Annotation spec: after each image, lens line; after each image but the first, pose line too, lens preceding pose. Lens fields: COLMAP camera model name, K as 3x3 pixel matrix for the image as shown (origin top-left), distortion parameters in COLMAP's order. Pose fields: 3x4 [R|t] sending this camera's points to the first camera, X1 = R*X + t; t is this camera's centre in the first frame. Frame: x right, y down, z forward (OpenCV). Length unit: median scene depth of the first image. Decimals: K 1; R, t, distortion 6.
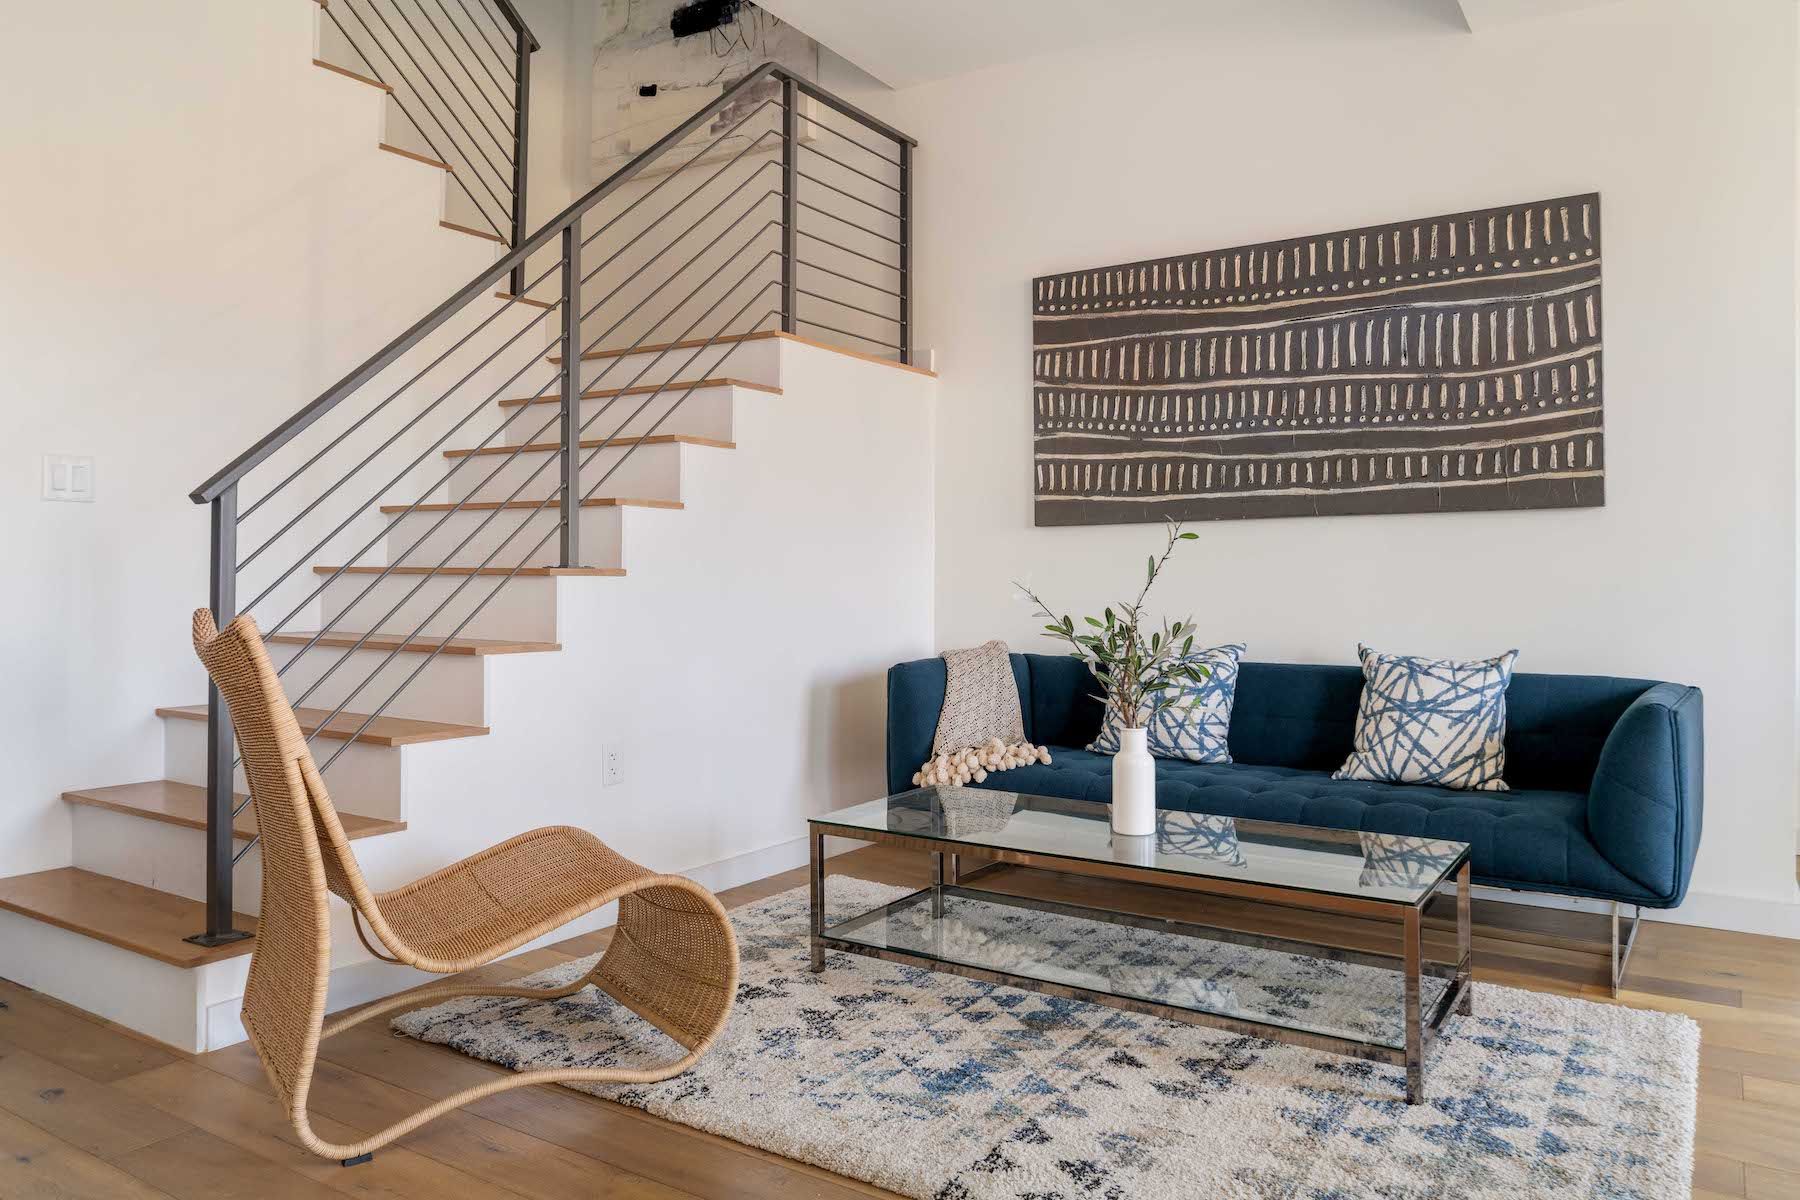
lens RADIAL K [[1246.3, 0, 909.4], [0, 1246.3, 561.9], [0, 0, 1]] dist [-0.008258, 0.011074]
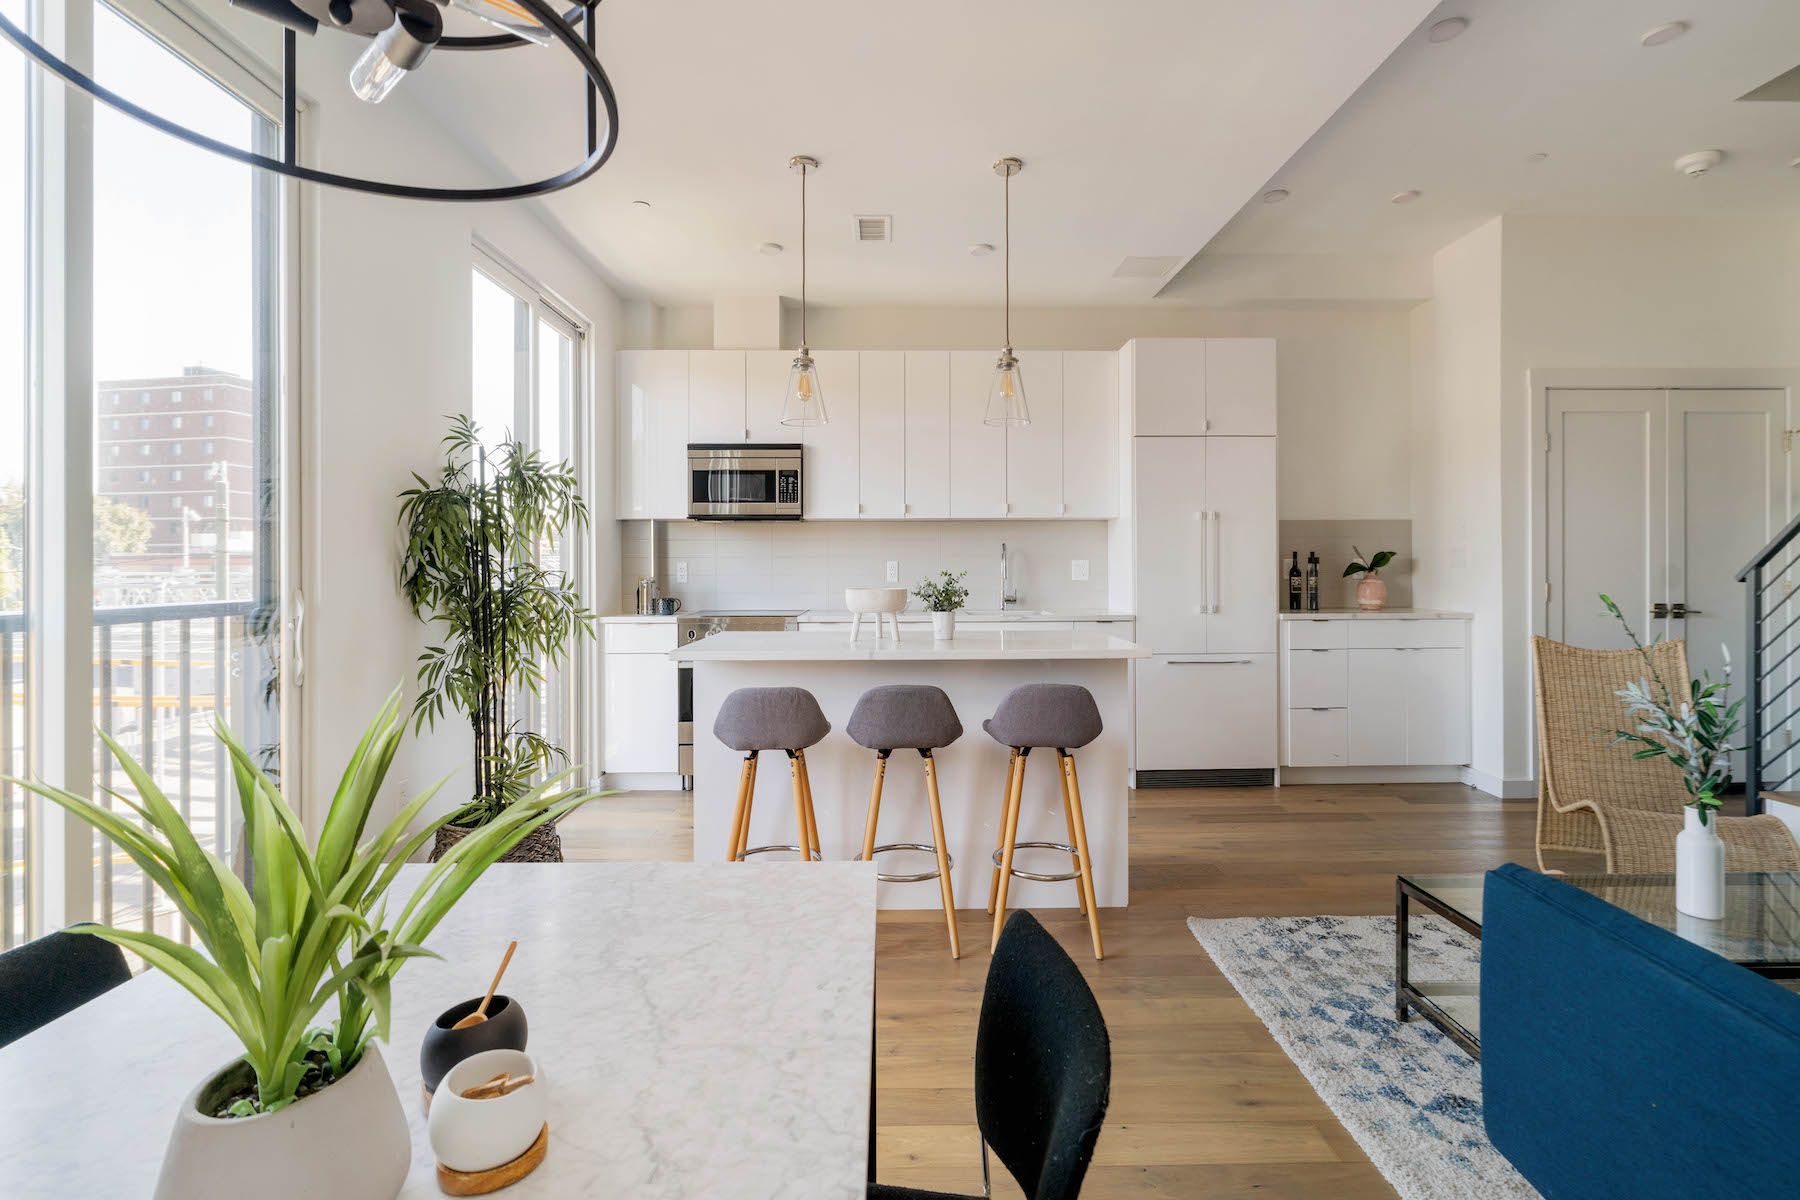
lens RADIAL K [[817.4, 0, 897.6], [0, 817.4, 569.2], [0, 0, 1]] dist [-0.008888, 0.004256]
pose [[-0.838488, -0.001990, -0.544917, 0.994480], [0.004085, 0.999942, -0.009937, -0.113994], [0.544905, -0.010558, -0.838431, 0.971013]]
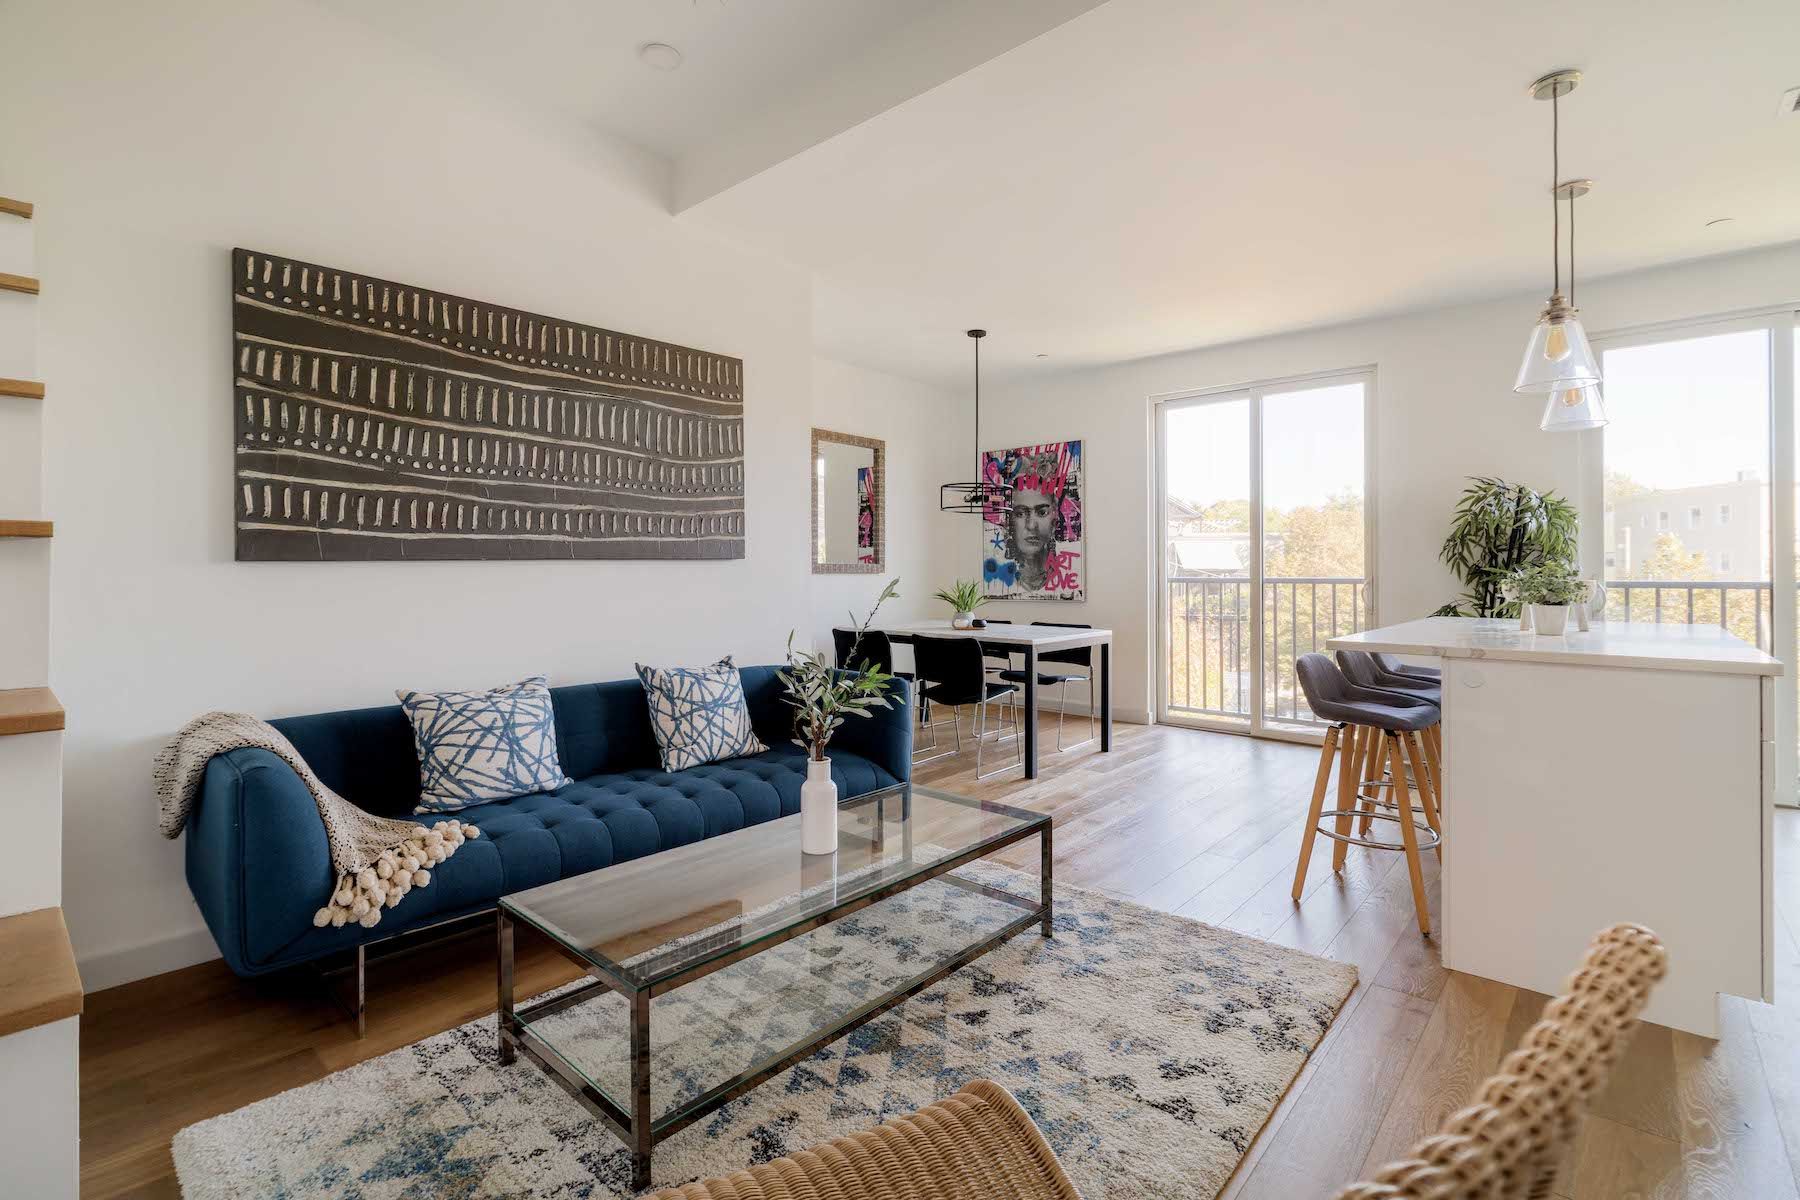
lens RADIAL K [[817.4, 0, 904.5], [0, 817.4, 570.2], [0, 0, 1]] dist [-0.008888, 0.004256]
pose [[0.161276, -0.001627, 0.986908, -0.434599], [-0.008586, 0.999958, 0.003052, -0.035365], [-0.986872, -0.008965, 0.161256, 0.628084]]
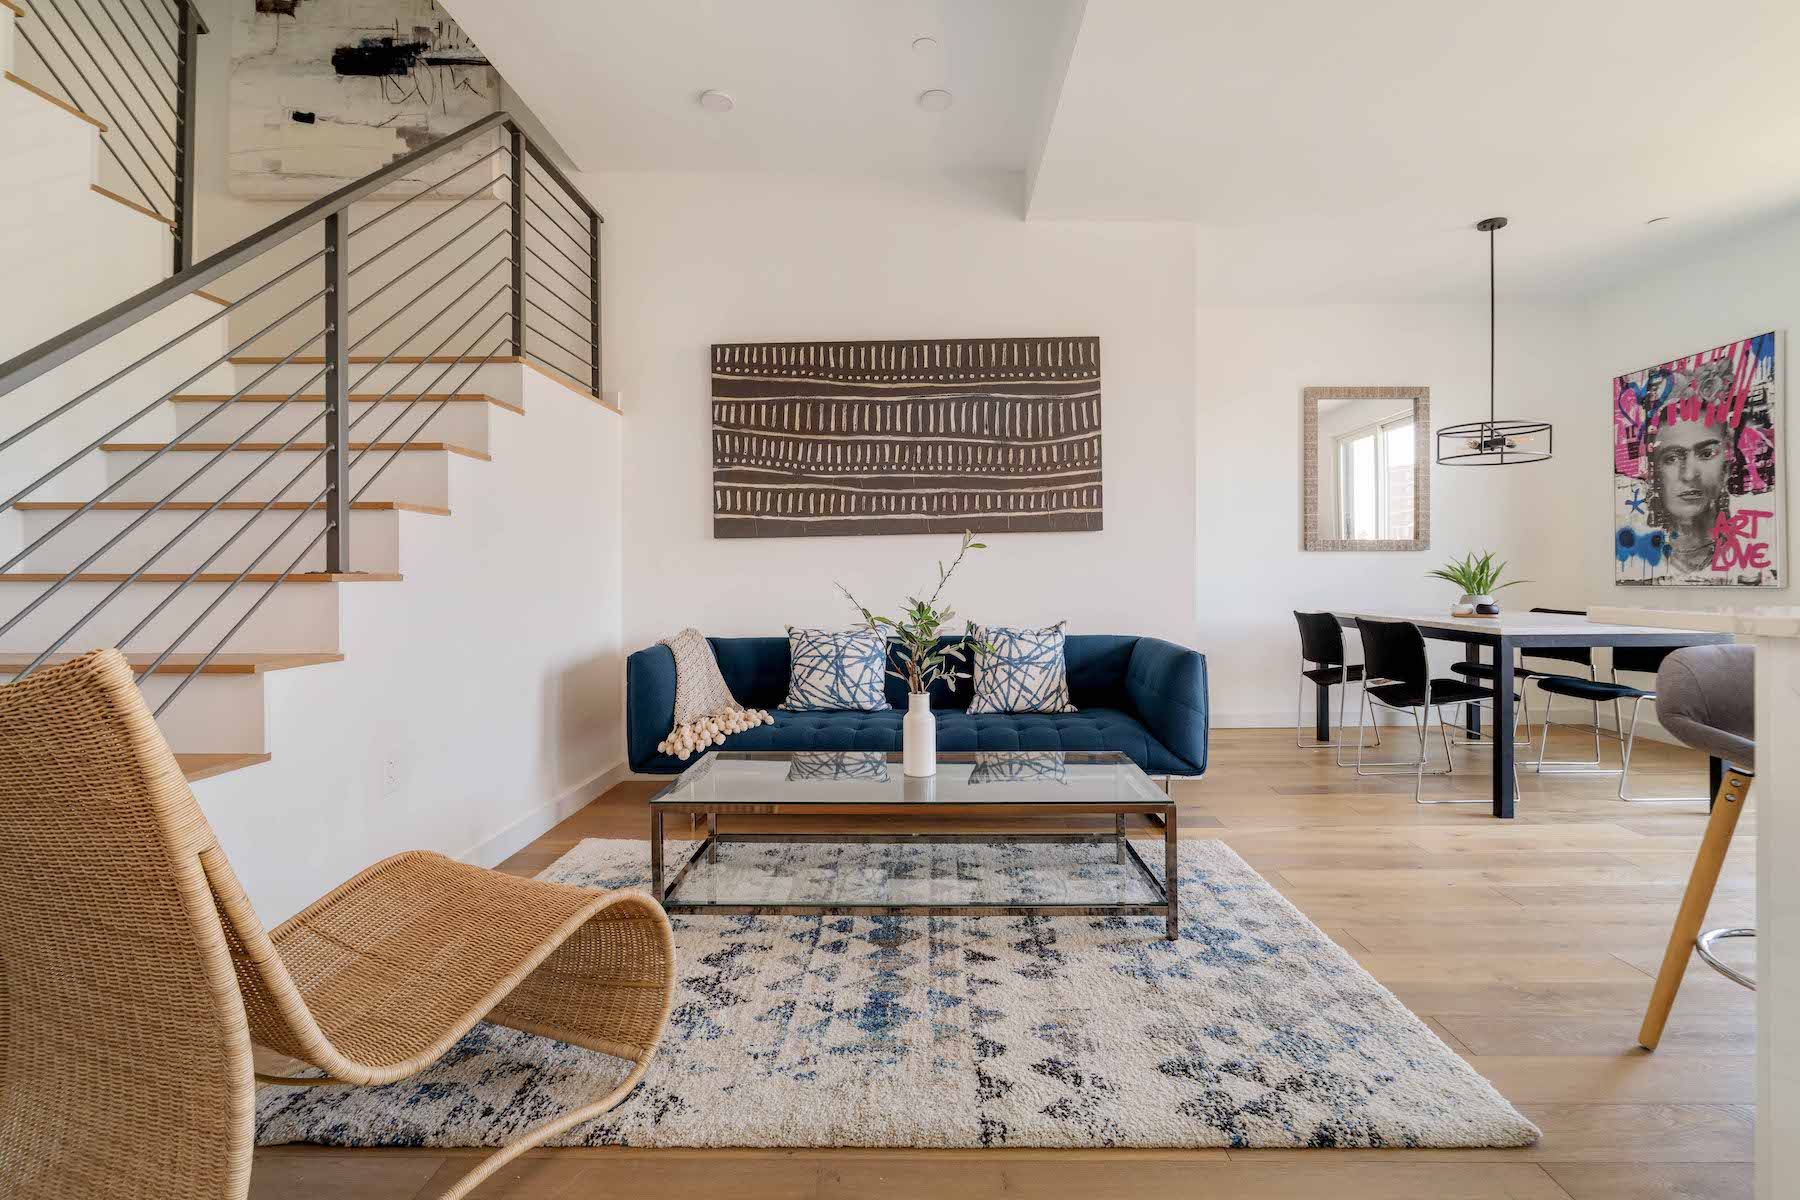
lens RADIAL K [[817.4, 0, 917.3], [0, 817.4, 576.3], [0, 0, 1]] dist [-0.008888, 0.004256]
pose [[0.849128, -0.010003, 0.528092, -0.211239], [0.003033, 0.999897, 0.014062, -0.000595], [-0.528178, -0.010339, 0.849071, 0.219346]]
